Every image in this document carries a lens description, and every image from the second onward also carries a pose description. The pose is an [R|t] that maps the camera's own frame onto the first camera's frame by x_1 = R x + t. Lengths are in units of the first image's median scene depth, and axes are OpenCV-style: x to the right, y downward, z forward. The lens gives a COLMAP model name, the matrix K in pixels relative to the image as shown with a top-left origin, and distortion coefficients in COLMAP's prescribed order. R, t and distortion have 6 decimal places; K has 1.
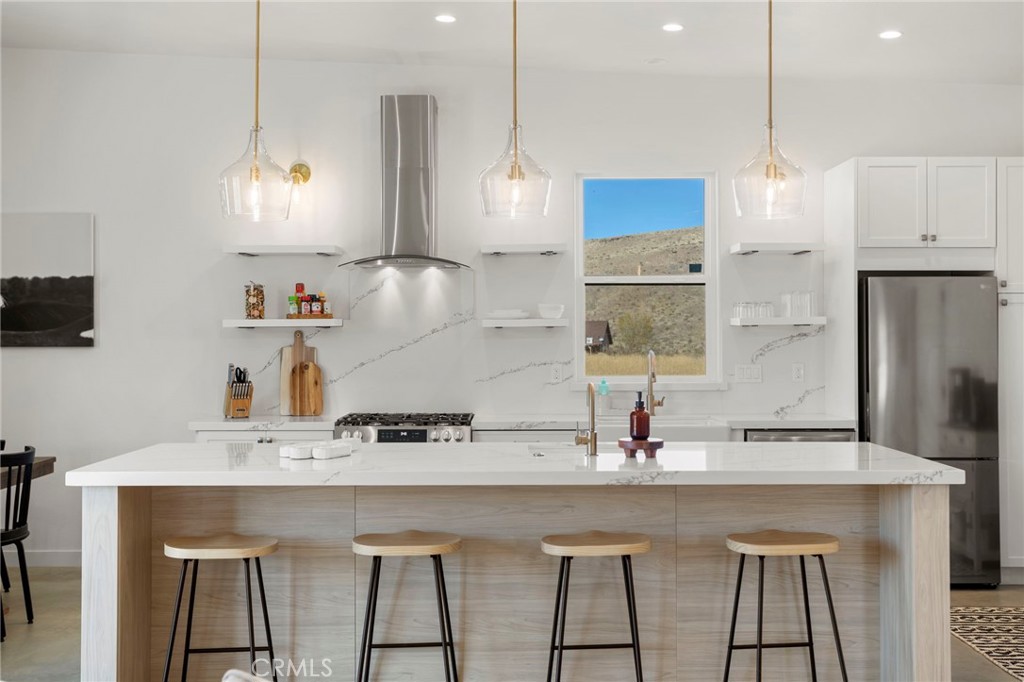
lens RADIAL K [[1124.7, 0, 512.0], [0, 1124.7, 341.0], [0, 0, 1]] dist [0.022911, 0.017644]
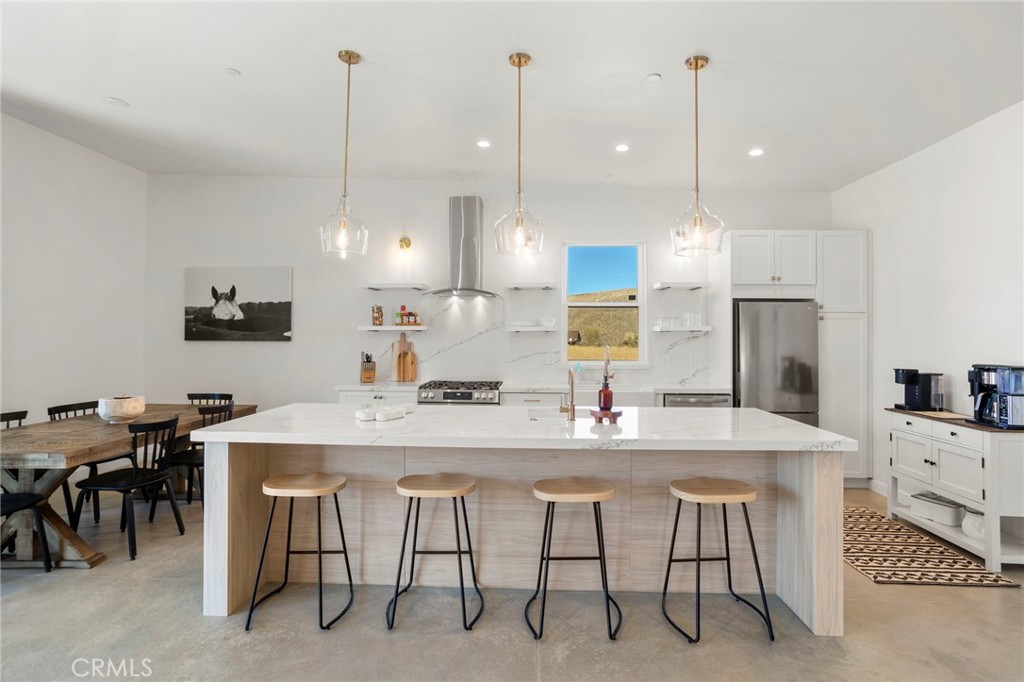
lens RADIAL K [[495.4, 0, 511.3], [0, 495.4, 335.5], [0, 0, 1]] dist [-0.051909, 0.033912]
pose [[0.998714, 0.006064, -0.050337, 0.017350], [-0.006468, 0.999948, -0.007871, 0.000137], [0.050286, 0.008186, 0.998701, 0.247663]]
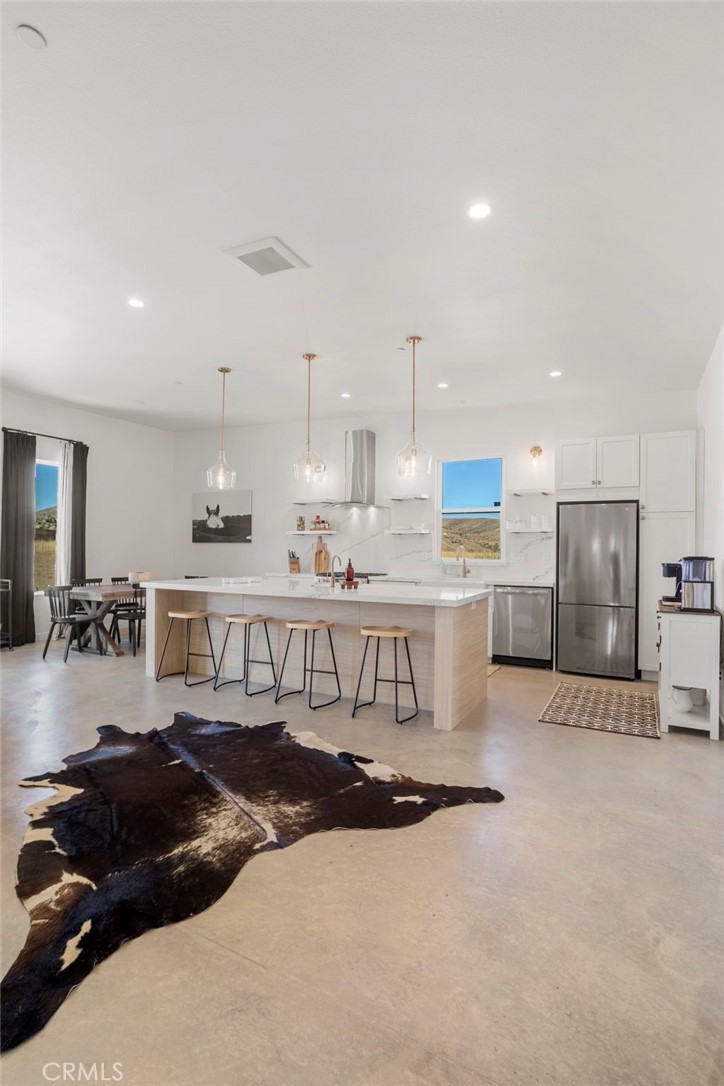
lens RADIAL K [[525.4, 0, 343.5], [0, 525.4, 549.2], [0, 0, 1]] dist [-0.051909, 0.033912]
pose [[0.874796, 0.009540, -0.484397, 0.390059], [-0.010771, 0.999942, 0.000241, 0.017970], [0.484371, 0.005006, 0.874848, 0.073231]]
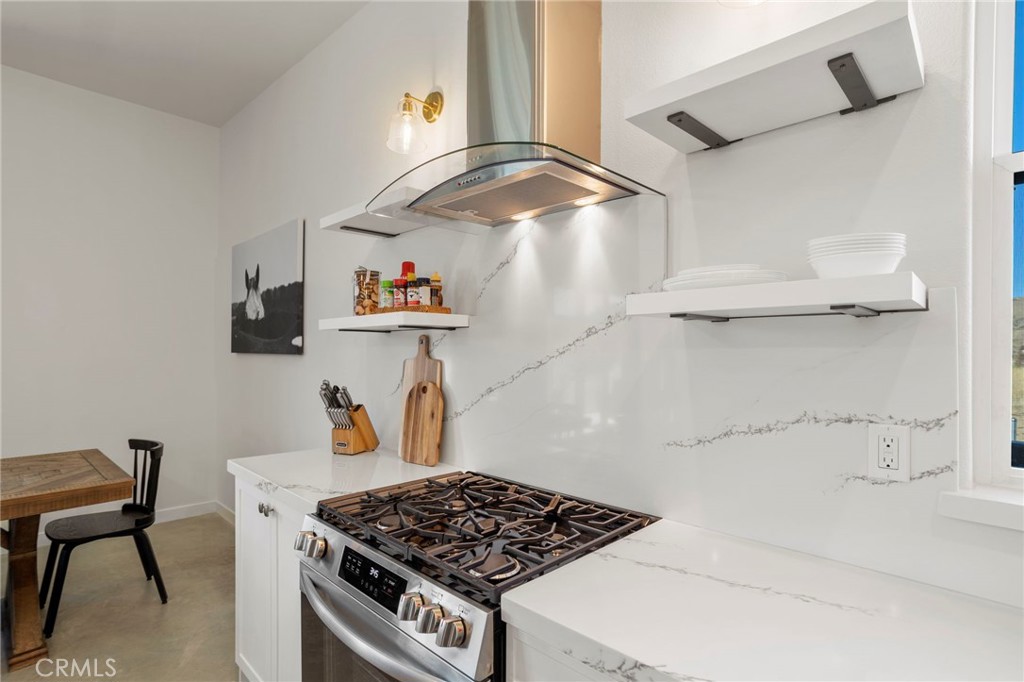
lens RADIAL K [[502.3, 0, 514.6], [0, 502.3, 343.0], [0, 0, 1]] dist [-0.027075, 0.002177]
pose [[0.713935, -0.002508, -0.700207, 0.062542], [-0.012358, 0.999793, -0.016181, 0.000057], [0.700103, 0.020206, 0.713756, 0.841143]]
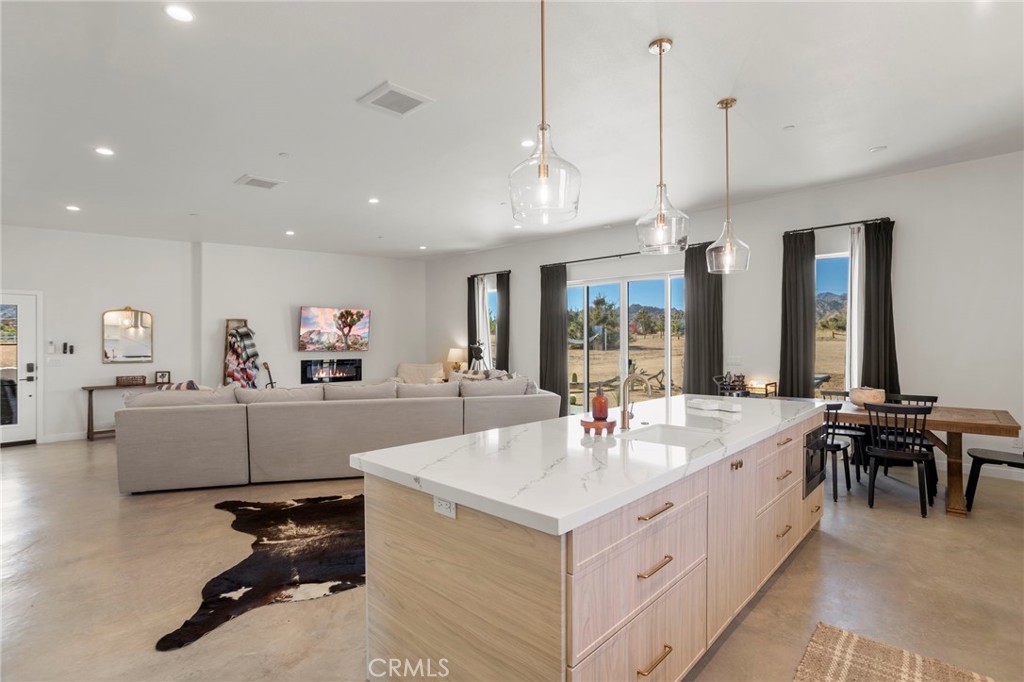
lens RADIAL K [[502.3, 0, 514.6], [0, 502.3, 343.0], [0, 0, 1]] dist [-0.027075, 0.002177]
pose [[-0.677729, 0.005492, -0.735292, 0.388001], [-0.004045, 0.999929, 0.011197, -0.002976], [0.735301, 0.010563, -0.677658, 0.856723]]
